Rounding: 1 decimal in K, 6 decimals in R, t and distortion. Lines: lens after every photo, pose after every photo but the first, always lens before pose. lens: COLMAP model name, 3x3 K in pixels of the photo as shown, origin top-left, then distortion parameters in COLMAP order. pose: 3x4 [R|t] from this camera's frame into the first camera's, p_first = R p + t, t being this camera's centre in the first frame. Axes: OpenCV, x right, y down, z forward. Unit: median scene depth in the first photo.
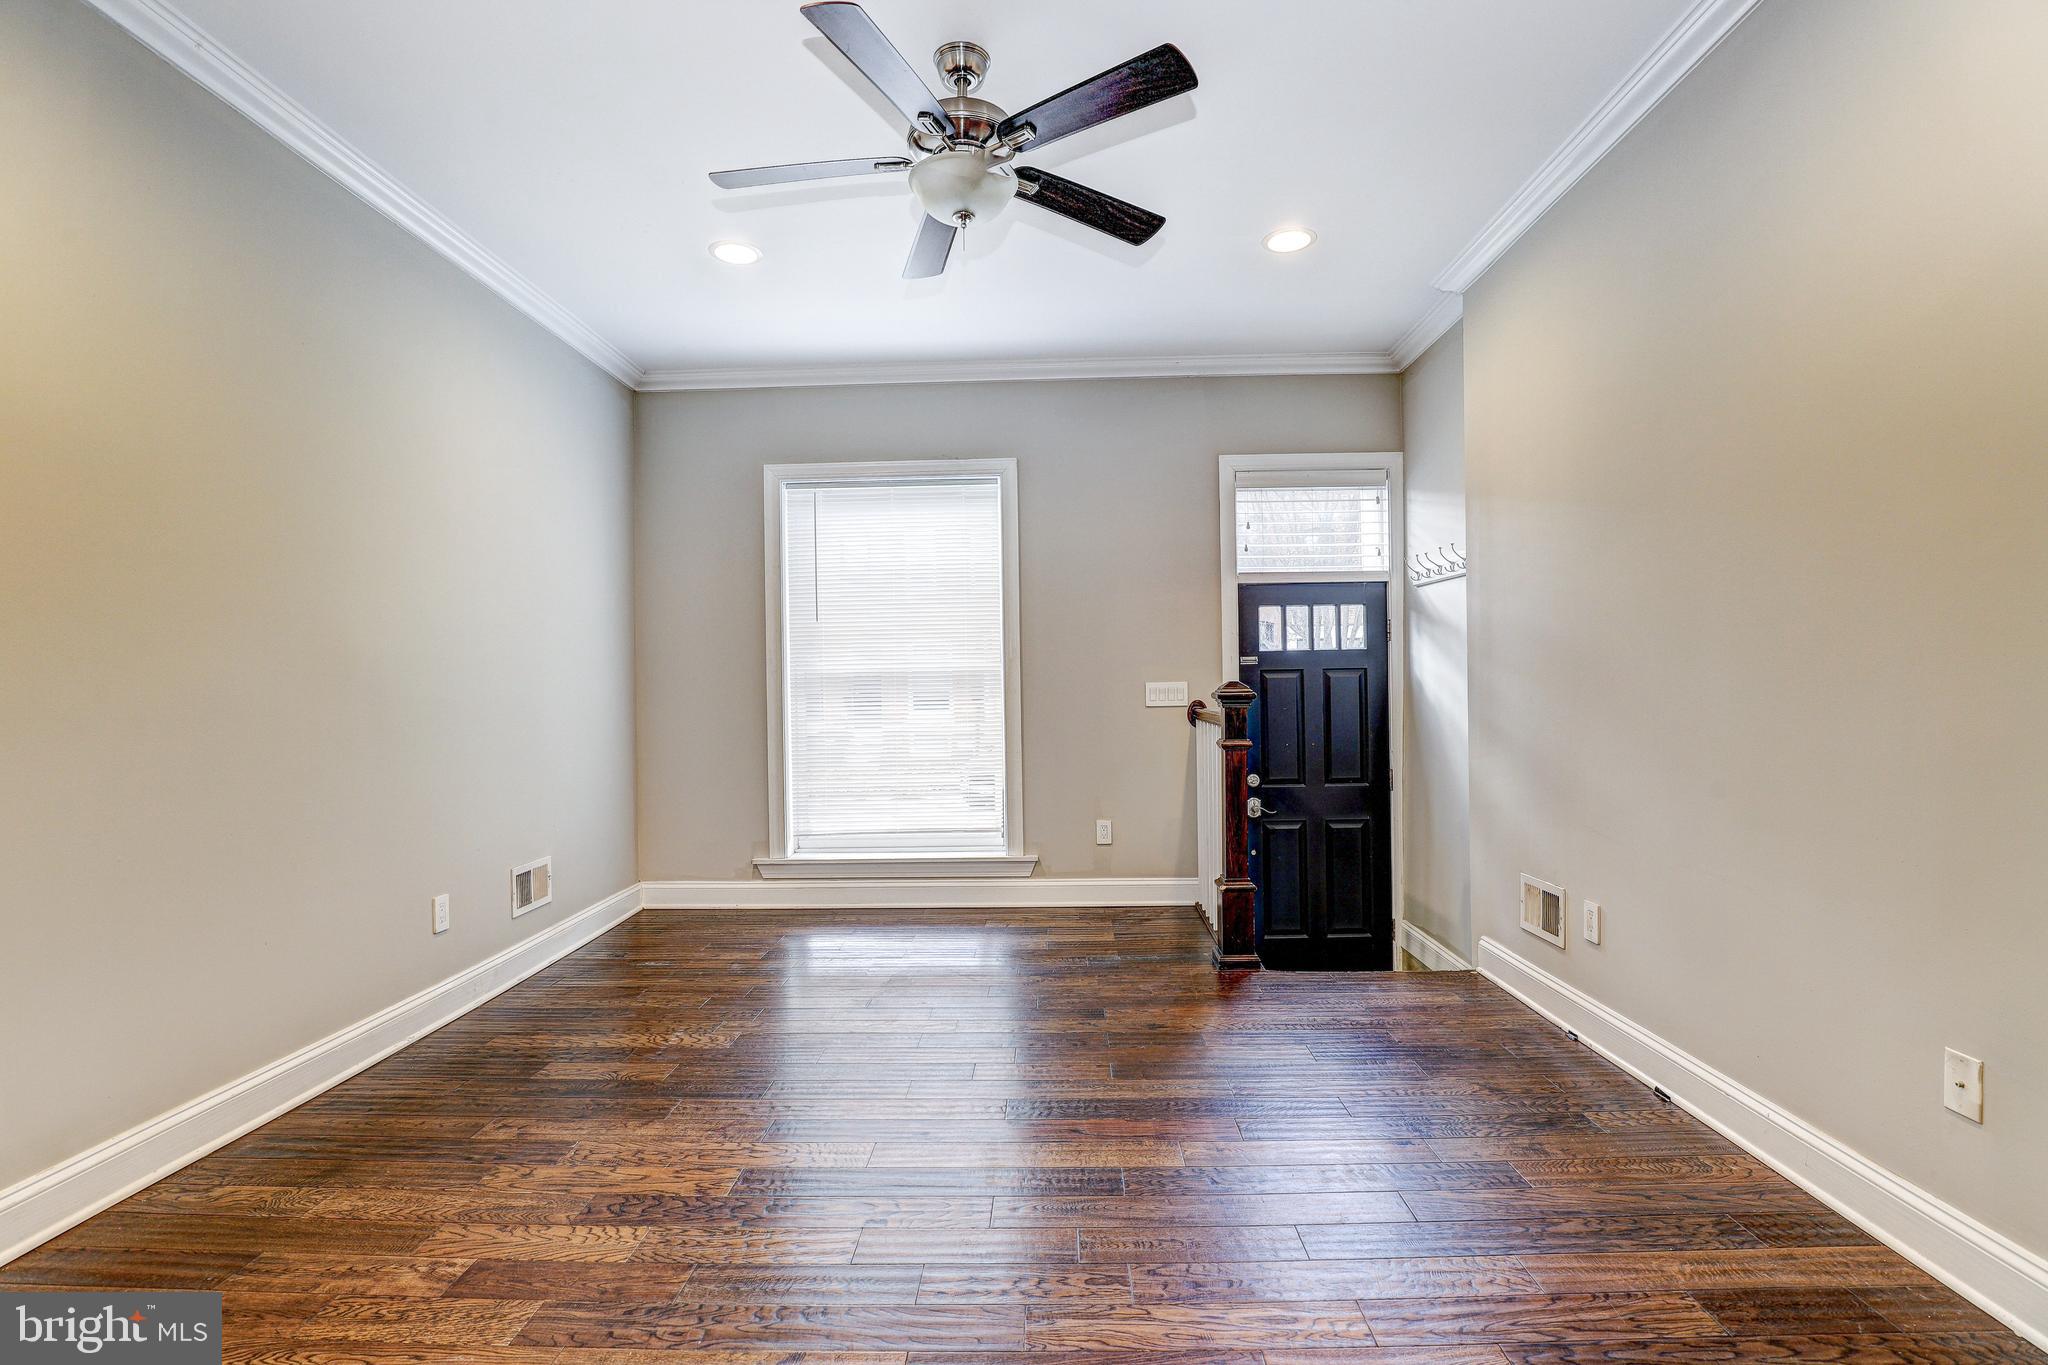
lens RADIAL K [[964.7, 0, 1016.3], [0, 964.7, 696.8], [0, 0, 1]] dist [-0.021324, -0.000835]
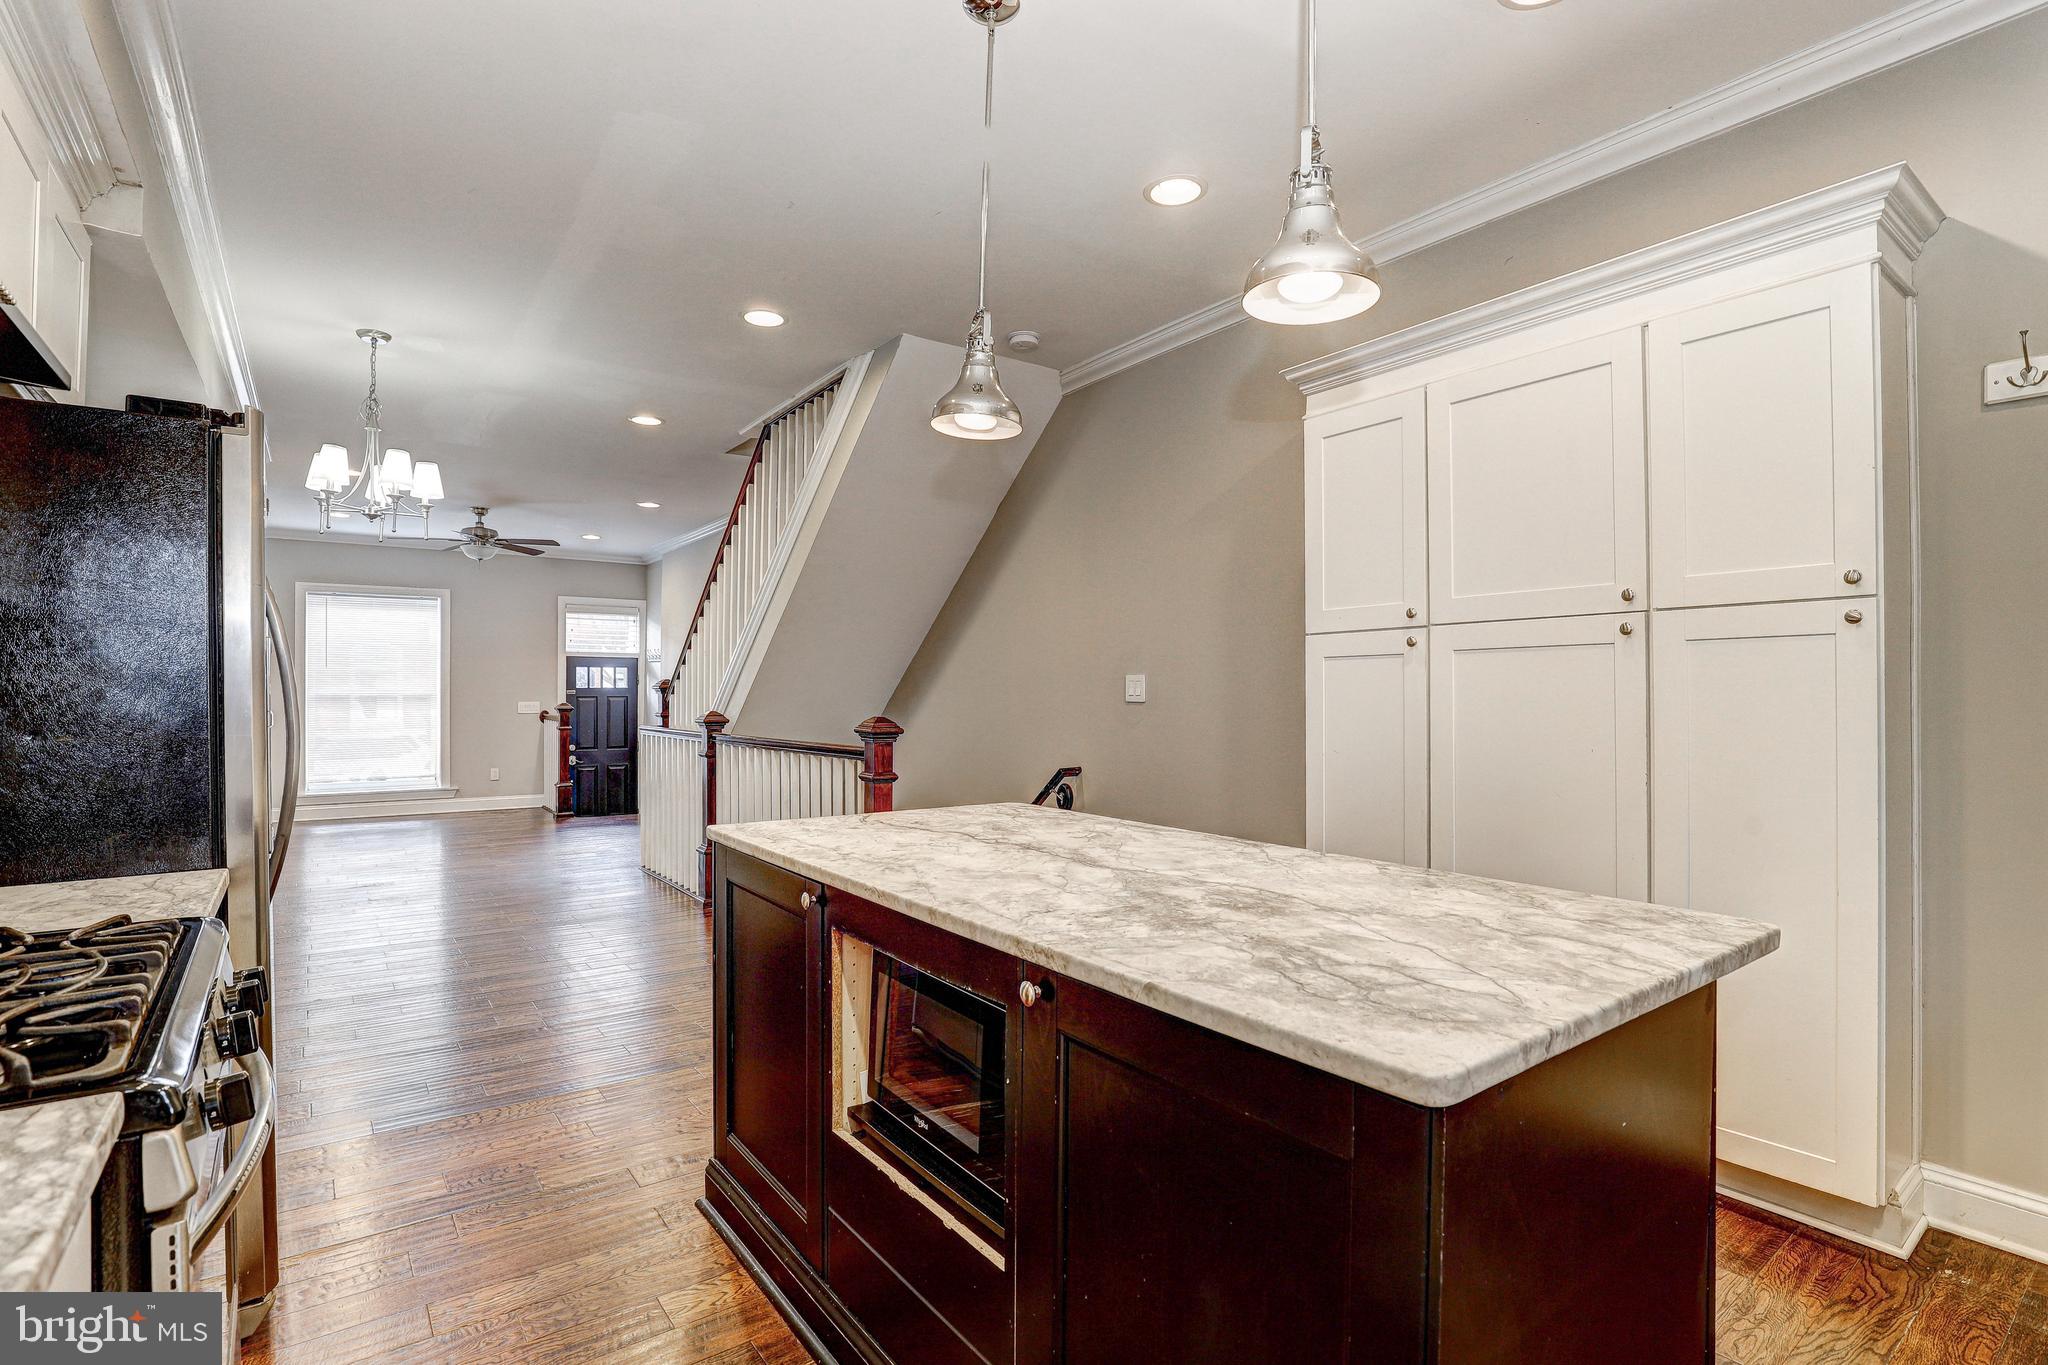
lens RADIAL K [[964.7, 0, 1020.8], [0, 964.7, 694.0], [0, 0, 1]] dist [-0.021324, -0.000835]
pose [[0.781155, 0.017519, 0.624091, -0.314781], [-0.010979, 0.999837, -0.014324, -0.013583], [-0.624240, 0.004337, 0.781221, -1.312720]]
